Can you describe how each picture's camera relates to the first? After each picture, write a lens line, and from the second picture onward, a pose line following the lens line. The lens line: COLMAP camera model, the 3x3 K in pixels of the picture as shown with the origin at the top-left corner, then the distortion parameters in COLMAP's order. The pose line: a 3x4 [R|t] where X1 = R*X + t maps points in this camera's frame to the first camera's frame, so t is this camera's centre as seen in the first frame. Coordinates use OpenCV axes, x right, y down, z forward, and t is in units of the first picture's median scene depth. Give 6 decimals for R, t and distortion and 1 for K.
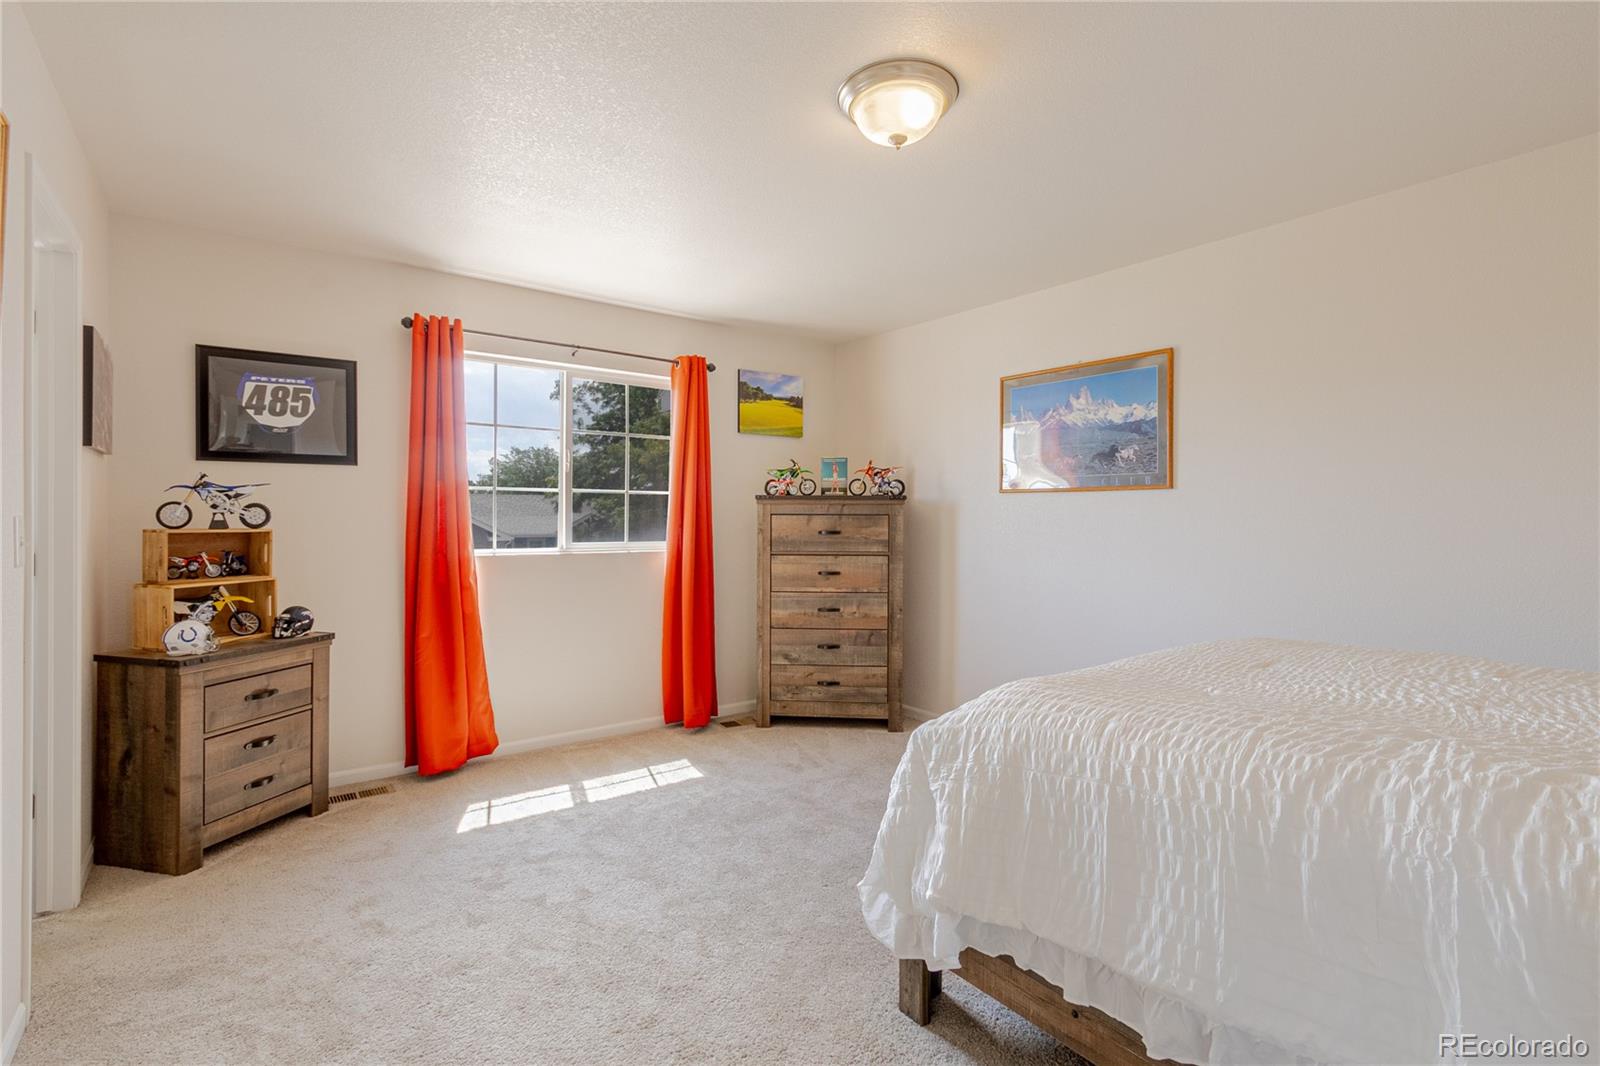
lens RADIAL K [[739.8, 0, 802.4], [0, 739.8, 519.8], [0, 0, 1]] dist [0.002253, -0.000741]
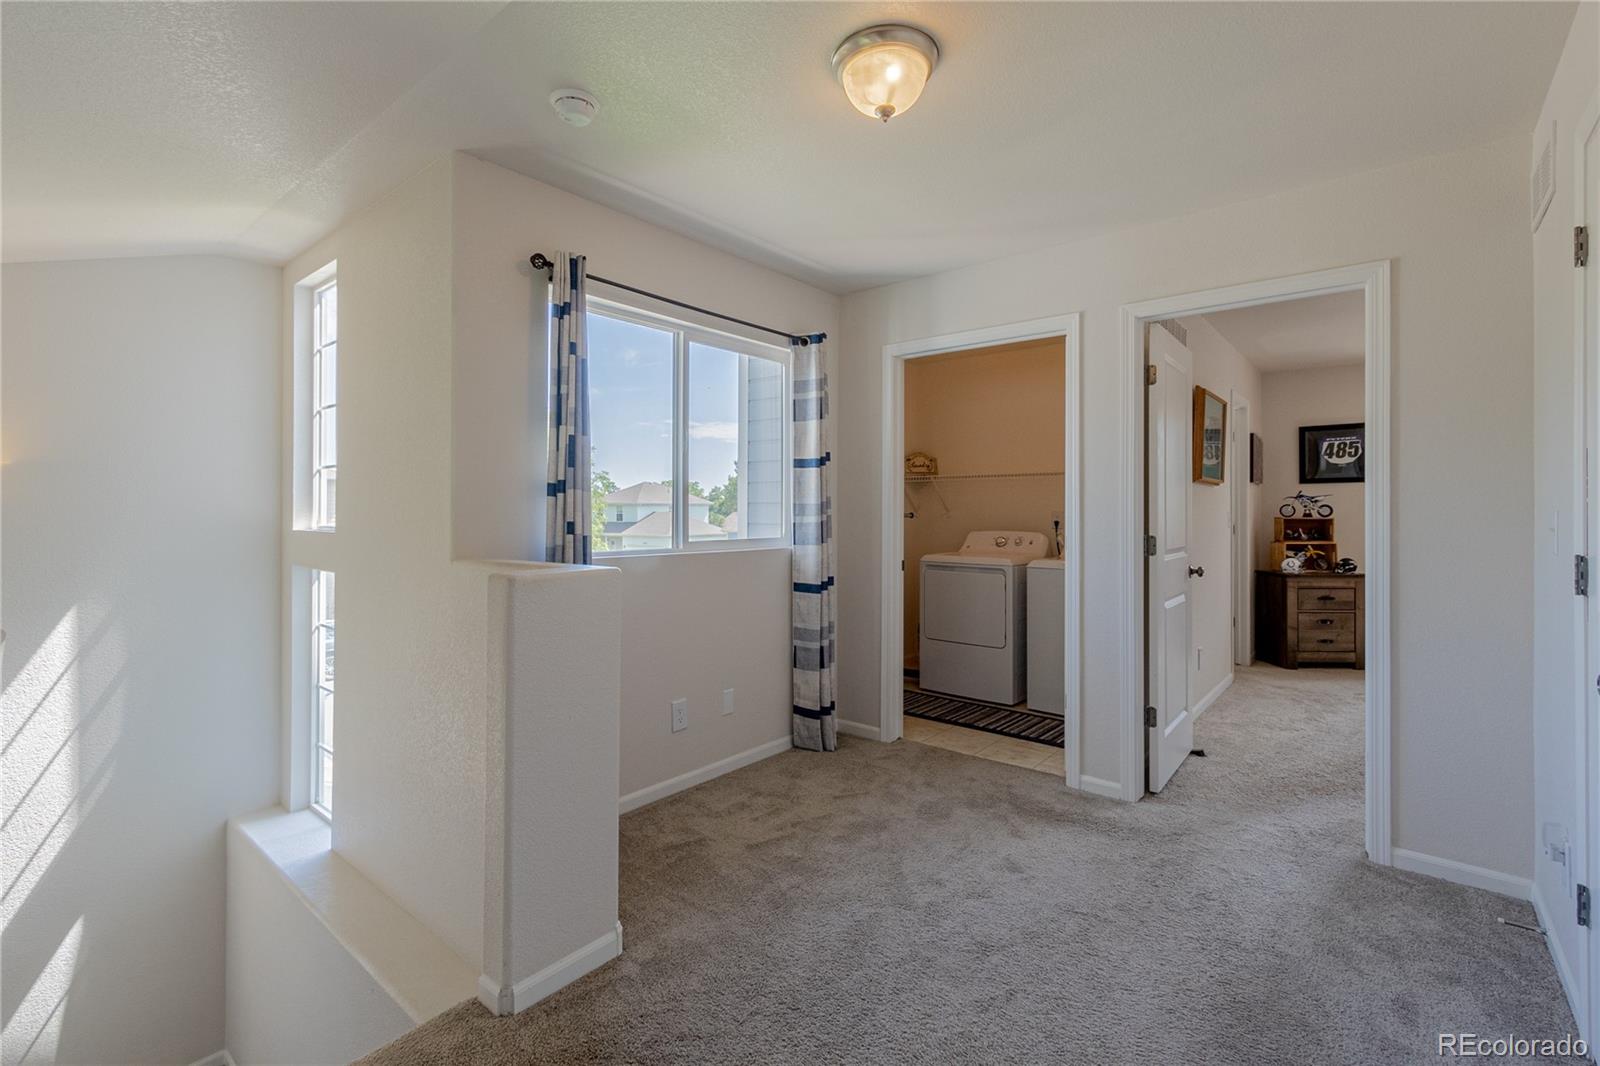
lens RADIAL K [[739.8, 0, 761.8], [0, 739.8, 501.8], [0, 0, 1]] dist [0.002253, -0.000741]
pose [[0.195975, -0.016674, -0.980467, 0.948046], [-0.006808, 0.999808, -0.018363, 0.017735], [0.980585, 0.010274, 0.195824, -0.905965]]
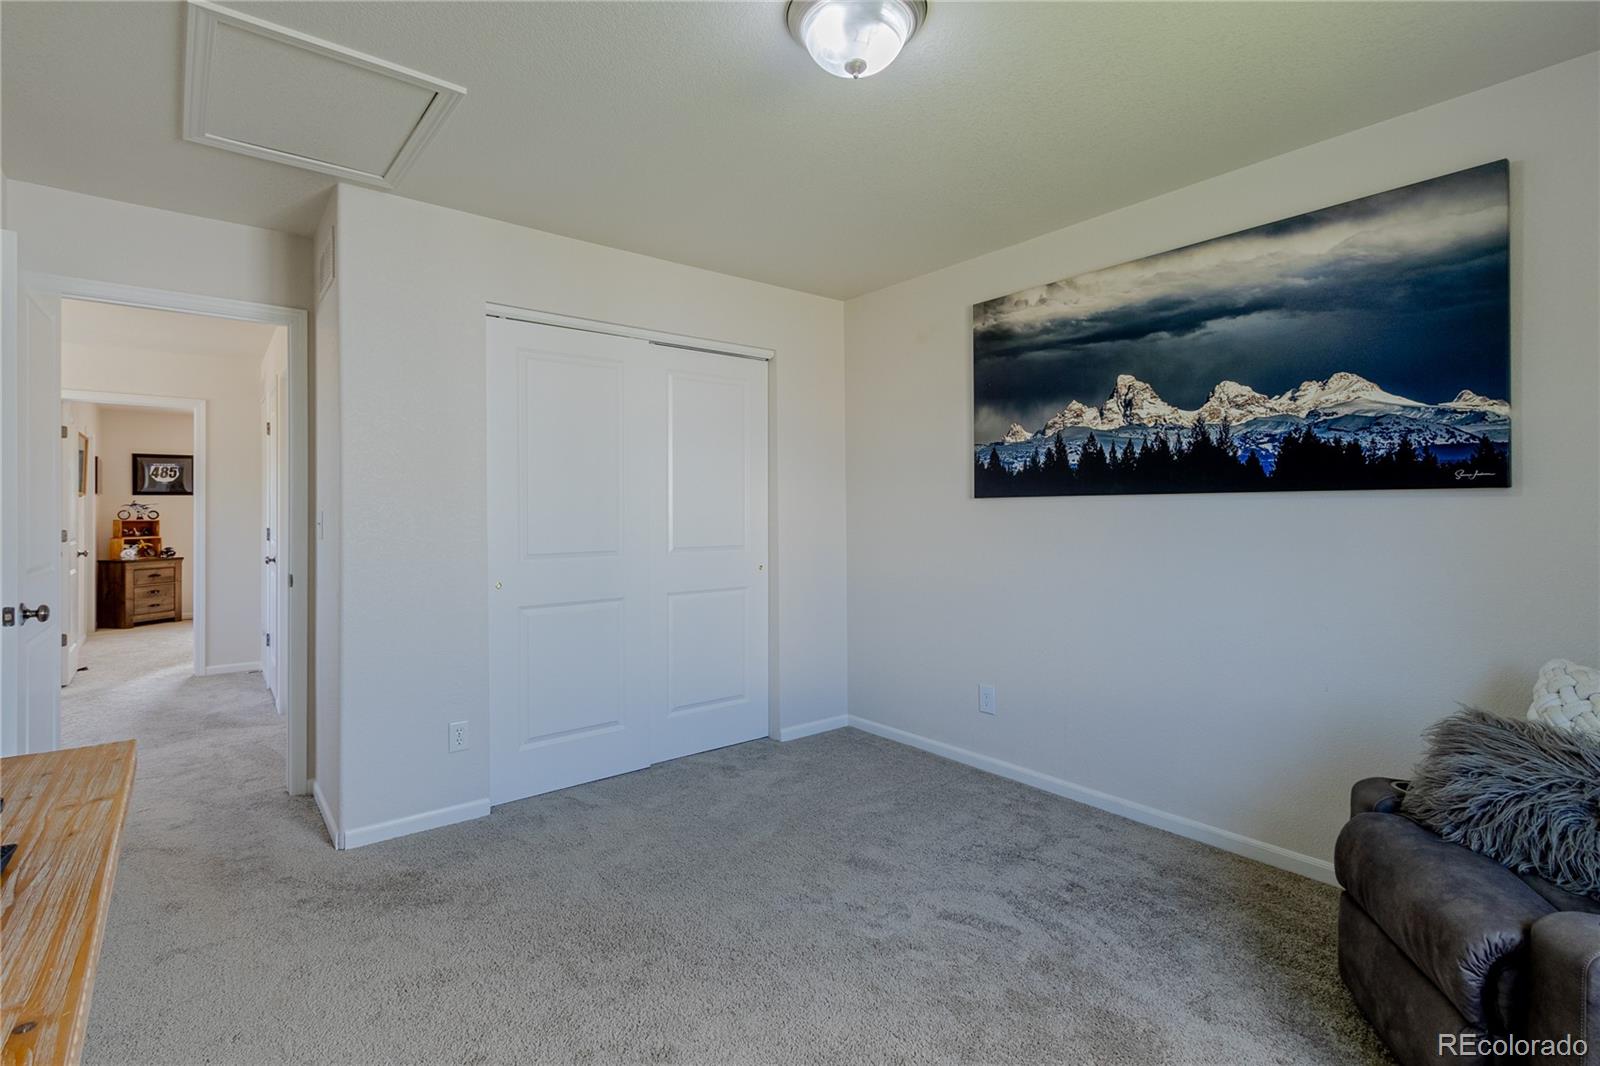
lens RADIAL K [[739.8, 0, 787.2], [0, 739.8, 516.0], [0, 0, 1]] dist [0.002253, -0.000741]
pose [[0.999876, -0.009094, 0.012830, 1.708887], [0.009147, 0.999950, -0.004101, 0.033407], [-0.012792, 0.004217, 0.999909, -1.931777]]
